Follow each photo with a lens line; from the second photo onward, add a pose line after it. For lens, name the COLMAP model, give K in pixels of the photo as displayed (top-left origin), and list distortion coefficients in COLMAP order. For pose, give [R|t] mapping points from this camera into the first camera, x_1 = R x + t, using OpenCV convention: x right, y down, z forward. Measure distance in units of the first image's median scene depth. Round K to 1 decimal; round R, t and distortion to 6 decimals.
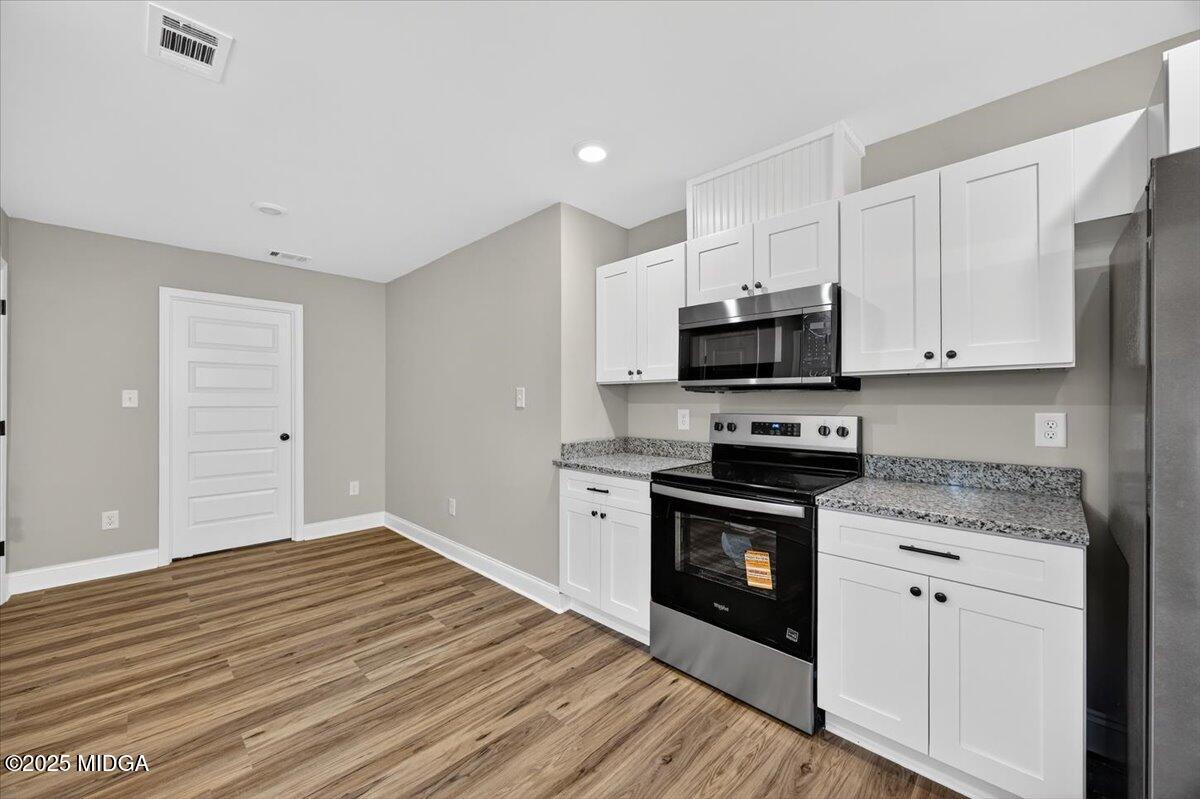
lens RADIAL K [[458.5, 0, 600.0], [0, 458.5, 399.5], [0, 0, 1]] dist [-0.005060, -0.000088]
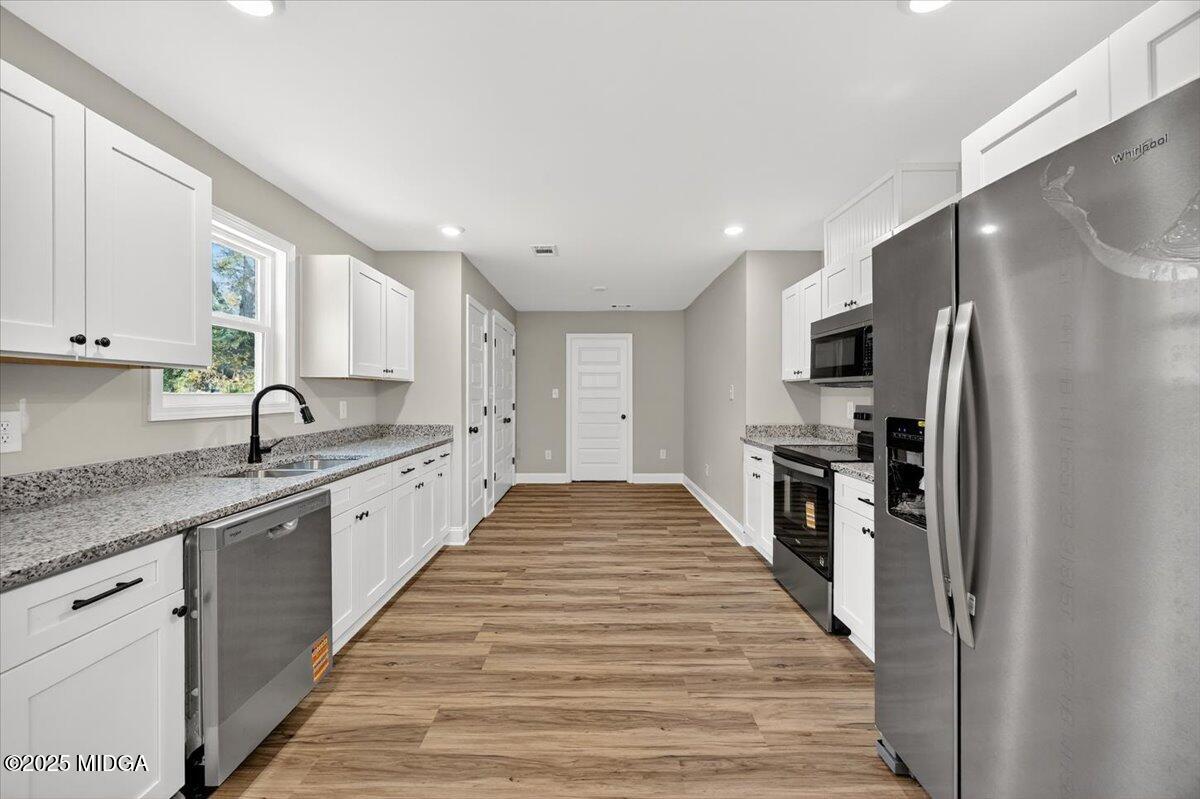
lens RADIAL K [[476.7, 0, 598.5], [0, 476.7, 396.4], [0, 0, 1]] dist [-0.003555, 0.000043]
pose [[0.698003, 0.000829, -0.716094, 0.713100], [0.005359, 0.999965, 0.006382, -0.003747], [0.716075, -0.008292, 0.697974, -0.367268]]
